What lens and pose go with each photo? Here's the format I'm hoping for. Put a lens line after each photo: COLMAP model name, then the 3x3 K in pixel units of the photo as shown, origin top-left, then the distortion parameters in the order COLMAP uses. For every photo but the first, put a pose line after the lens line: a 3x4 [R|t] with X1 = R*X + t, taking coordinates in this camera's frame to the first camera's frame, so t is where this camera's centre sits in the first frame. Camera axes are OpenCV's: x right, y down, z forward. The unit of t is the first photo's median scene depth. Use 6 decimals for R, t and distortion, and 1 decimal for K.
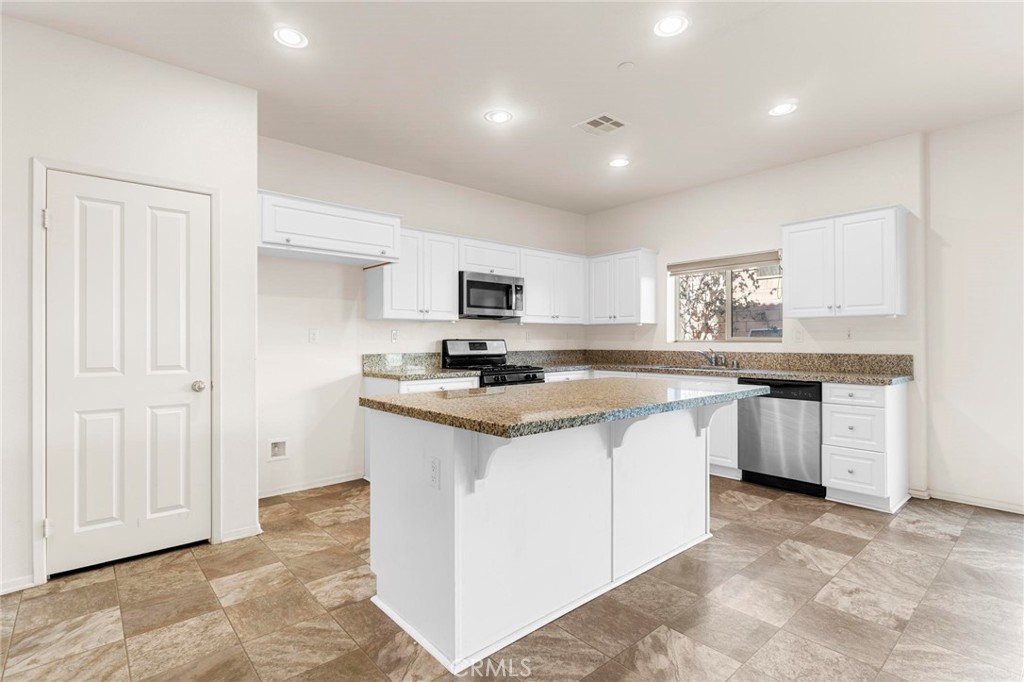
lens RADIAL K [[493.0, 0, 508.6], [0, 493.0, 340.3], [0, 0, 1]] dist [0.000126, 0.000584]
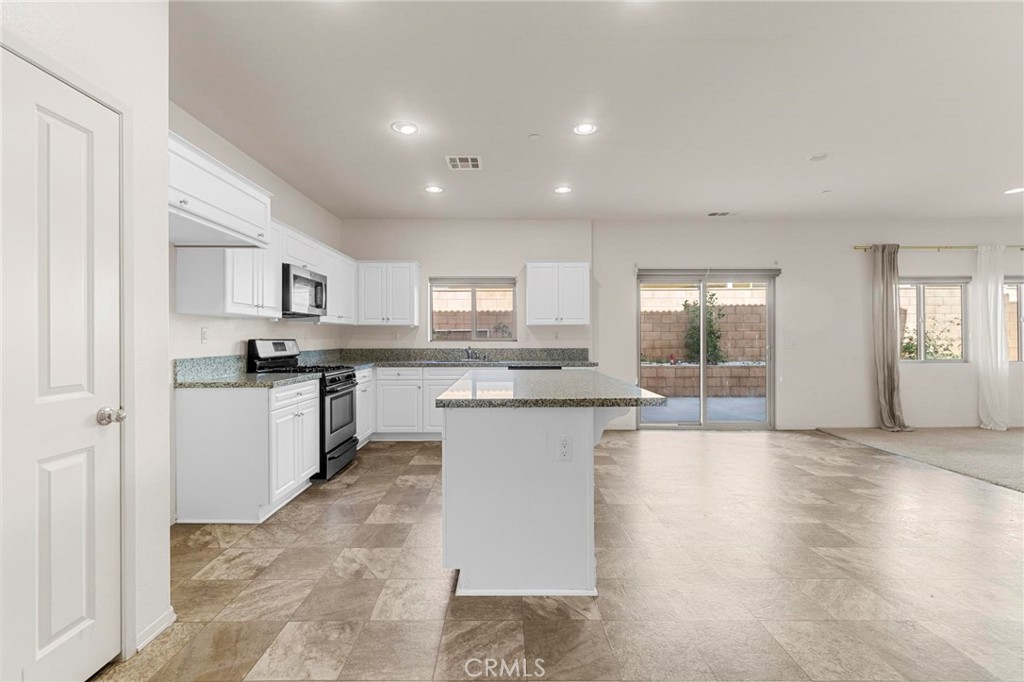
lens RADIAL K [[453.0, 0, 507.3], [0, 453.0, 338.8], [0, 0, 1]] dist [0.000227, 0.000330]
pose [[0.653389, 0.000684, 0.757022, -0.535564], [-0.000765, 1.000000, -0.000243, -0.003166], [-0.757022, -0.000421, 0.653390, 0.178226]]
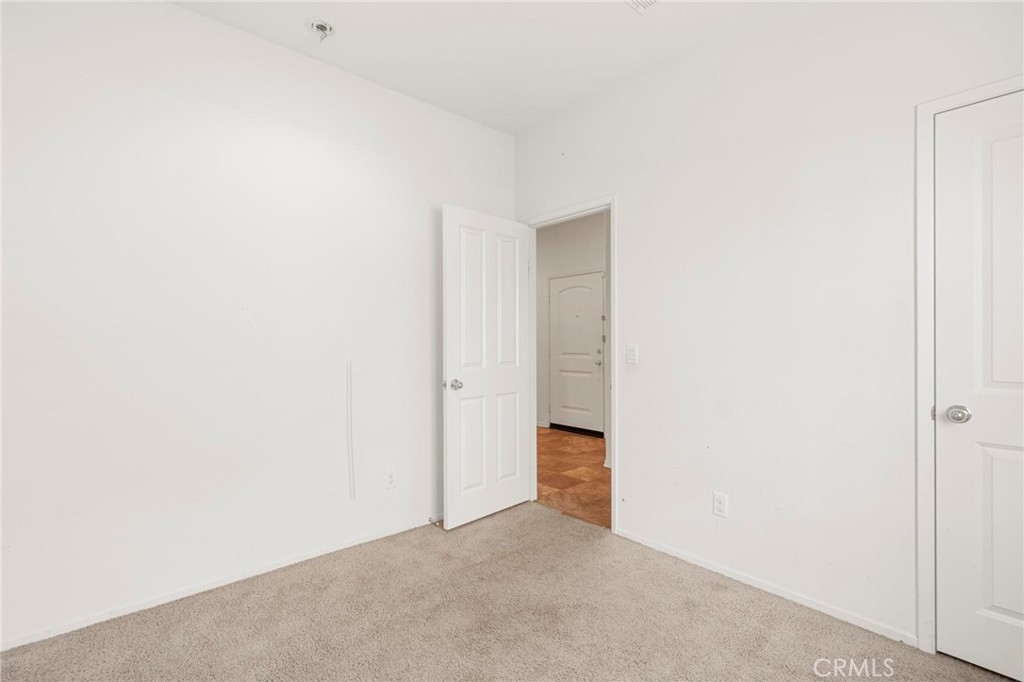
lens RADIAL K [[453.0, 0, 507.3], [0, 453.0, 338.8], [0, 0, 1]] dist [0.000227, 0.000330]
pose [[0.999985, -0.002338, -0.005002, -0.494993], [0.002309, 0.999981, -0.005700, 0.001170], [0.005015, 0.005688, 0.999971, -0.422517]]
